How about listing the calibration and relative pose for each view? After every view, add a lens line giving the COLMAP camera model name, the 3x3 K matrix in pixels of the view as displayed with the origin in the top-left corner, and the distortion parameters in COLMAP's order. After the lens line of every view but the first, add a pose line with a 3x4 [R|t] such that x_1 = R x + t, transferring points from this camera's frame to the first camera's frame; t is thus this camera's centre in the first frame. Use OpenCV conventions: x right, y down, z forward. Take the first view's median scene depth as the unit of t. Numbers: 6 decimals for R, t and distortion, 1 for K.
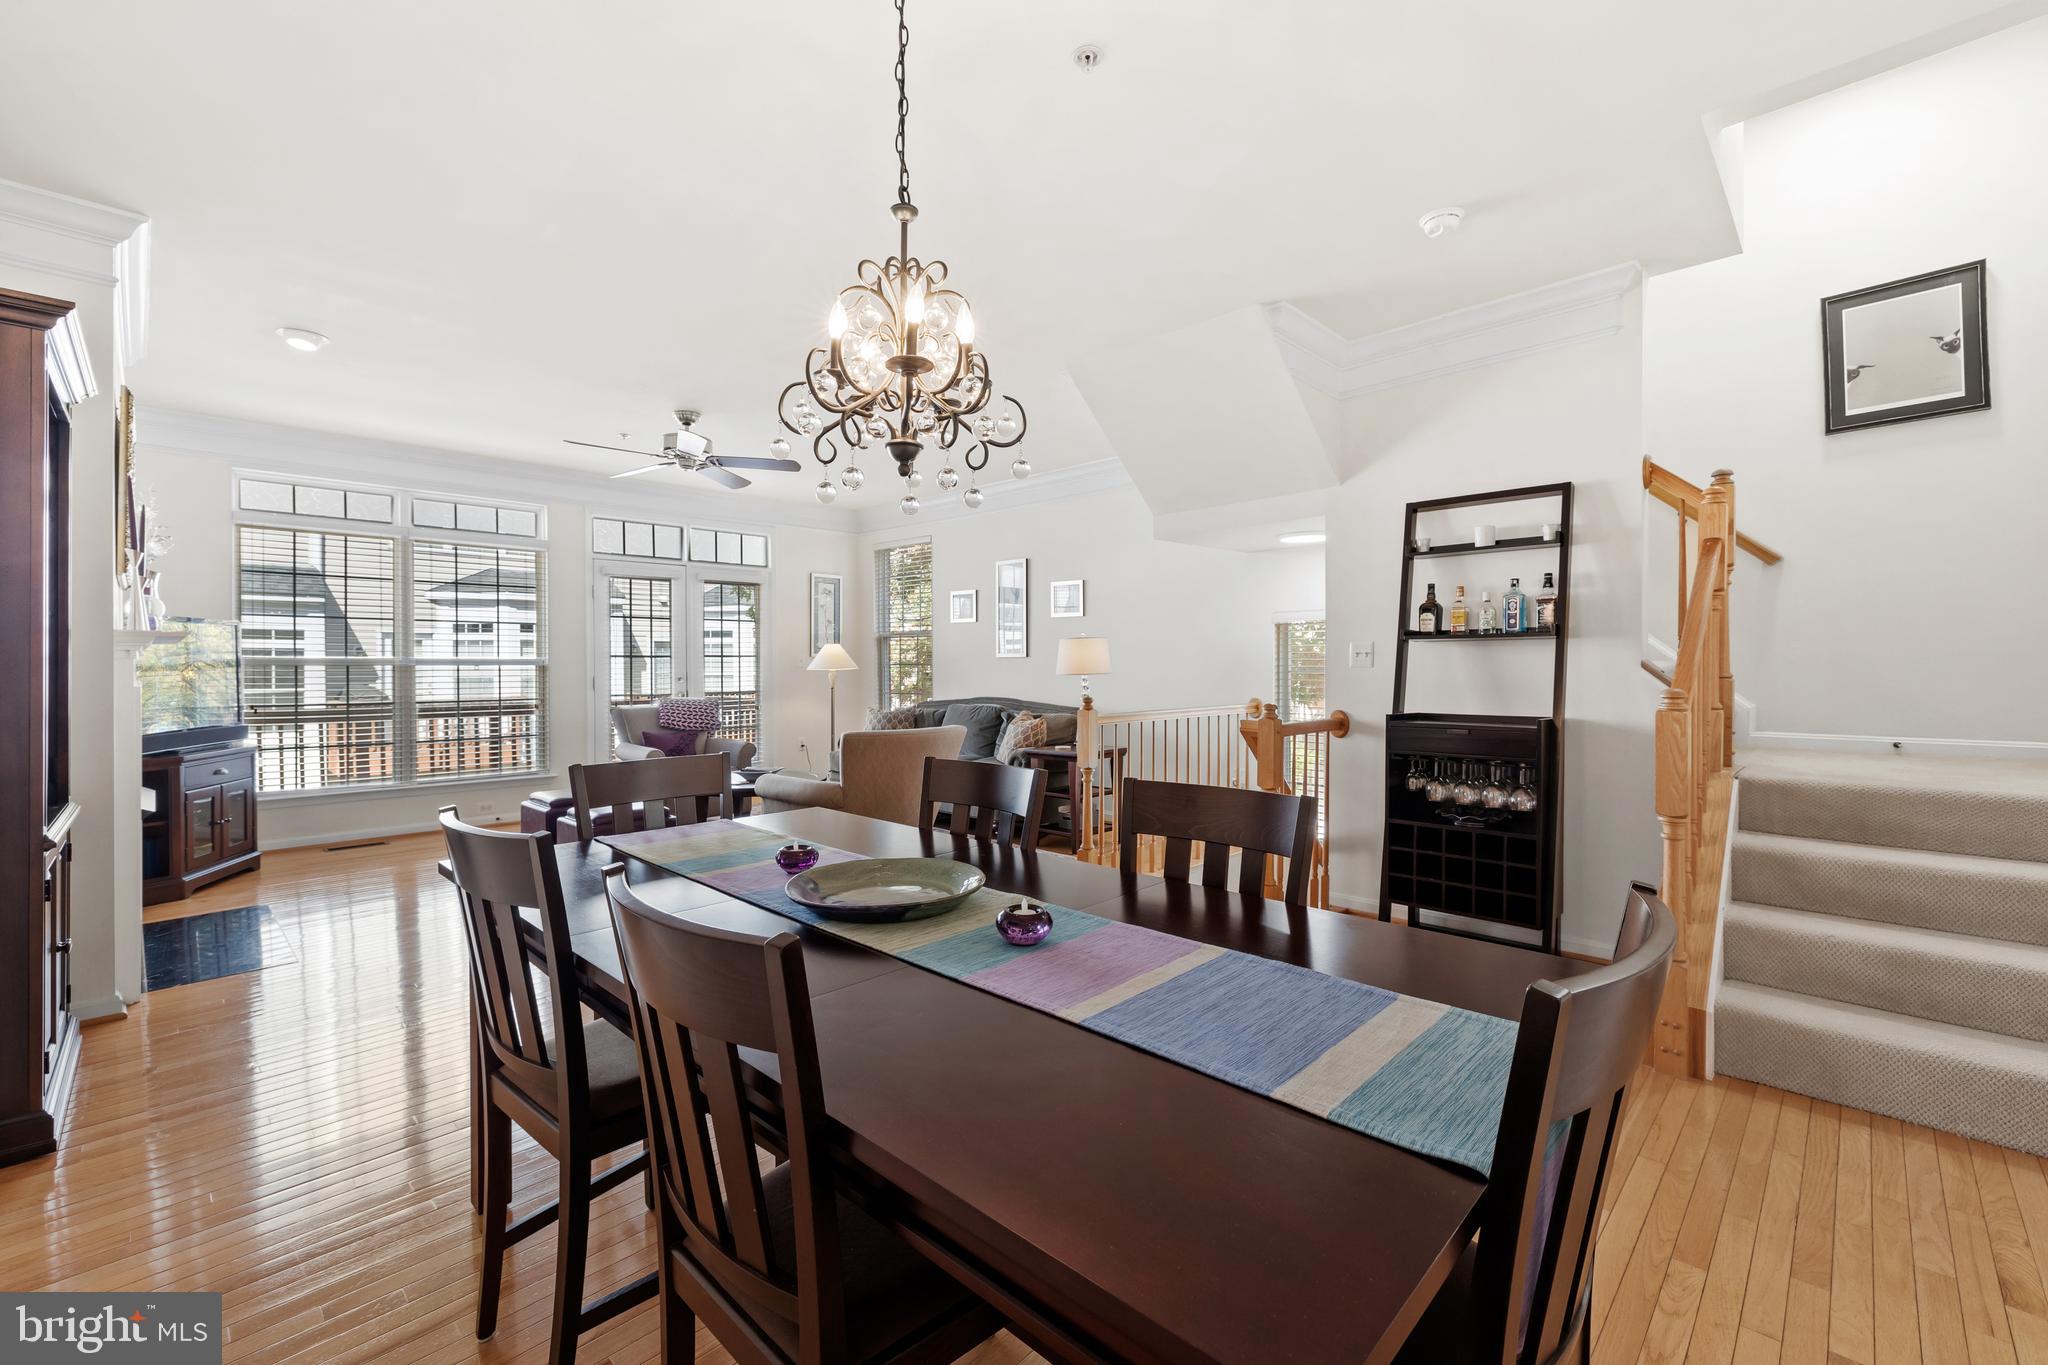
lens RADIAL K [[856.5, 0, 1024.0], [0, 856.5, 672.2], [0, 0, 1]] dist [-0.000467, 0.000318]
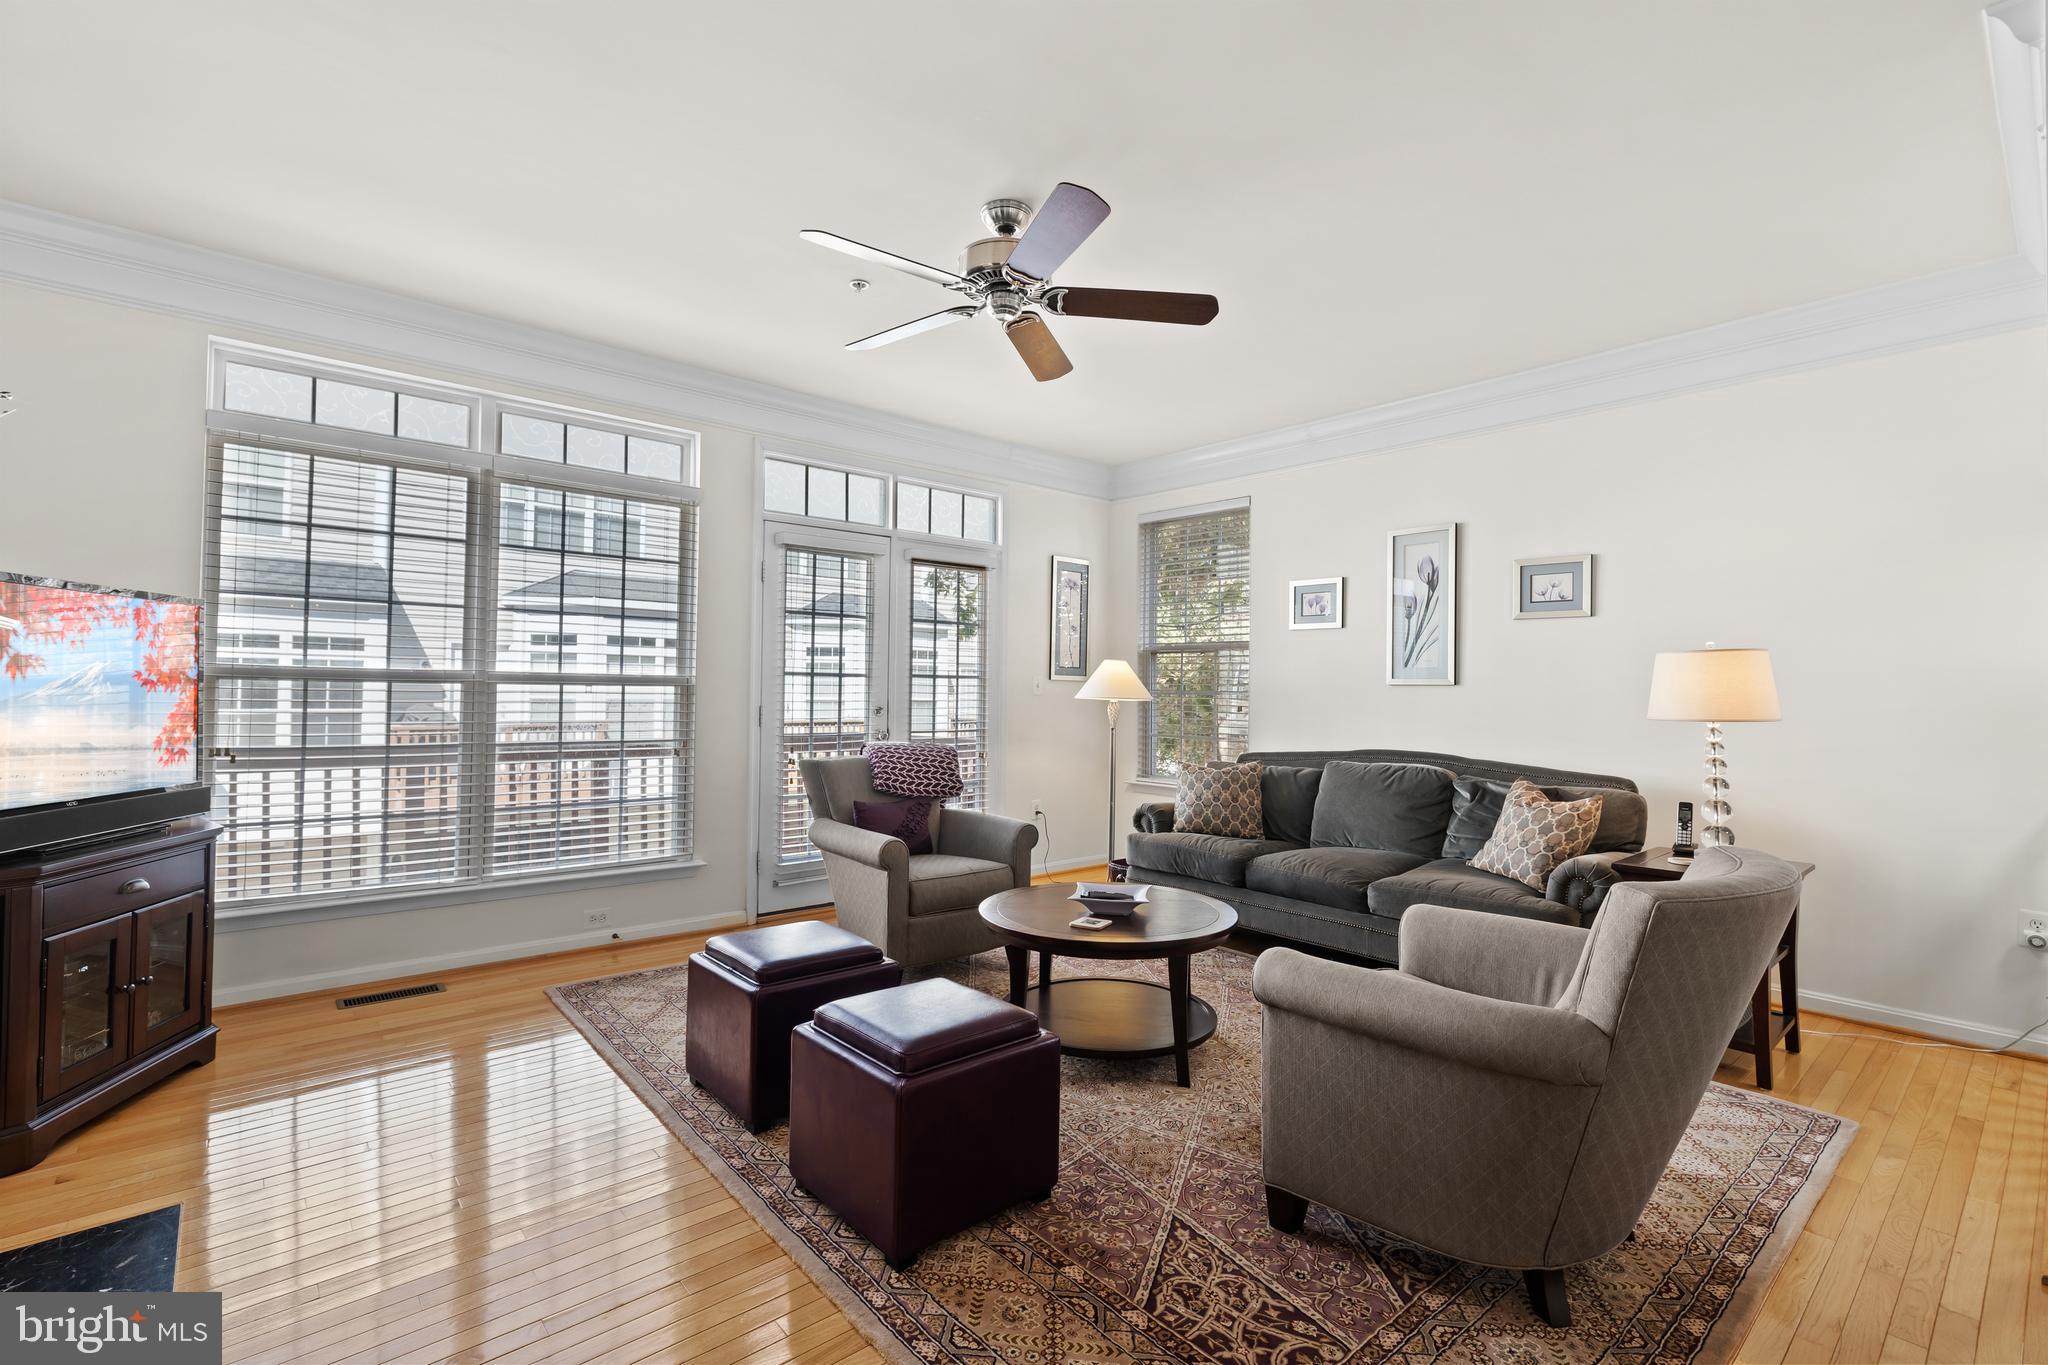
lens RADIAL K [[919.7, 0, 1024.7], [0, 919.7, 677.1], [0, 0, 1]] dist [0.003360, -0.000214]
pose [[0.996015, 0.015385, -0.087845, -0.257116], [-0.017531, 0.999565, -0.023710, -0.003234], [0.087442, 0.025156, 0.995852, 0.350611]]
